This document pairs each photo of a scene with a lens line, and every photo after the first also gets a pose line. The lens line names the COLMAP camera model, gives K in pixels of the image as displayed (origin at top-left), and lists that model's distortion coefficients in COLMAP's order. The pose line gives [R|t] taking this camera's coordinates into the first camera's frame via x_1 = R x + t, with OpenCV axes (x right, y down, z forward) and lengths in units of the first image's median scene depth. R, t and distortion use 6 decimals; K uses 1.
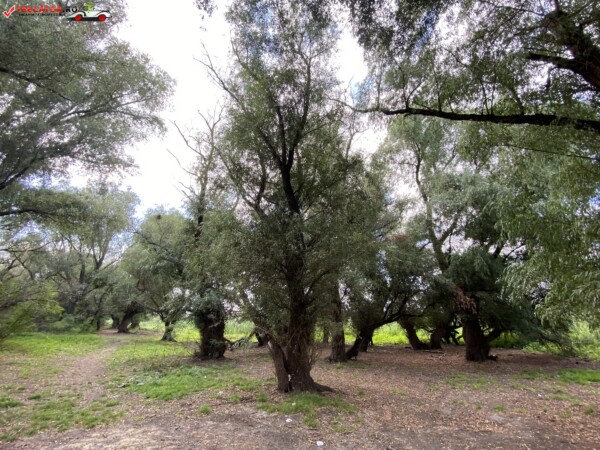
lens RADIAL K [[240.2, 0, 294.2], [0, 240.2, 227.9], [0, 0, 1]] dist [-0.000726, -0.000138]
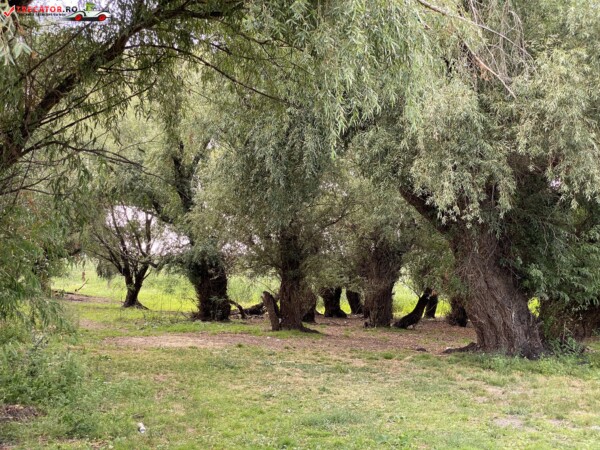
lens RADIAL K [[905.9, 0, 300.0], [0, 905.9, 225.0], [0, 0, 1]] dist [0.027012, 0.050808]
pose [[0.979943, -0.003177, -0.199254, 0.295496], [0.064115, 0.951736, 0.300147, -0.351506], [0.188683, -0.306902, 0.932850, -0.913296]]
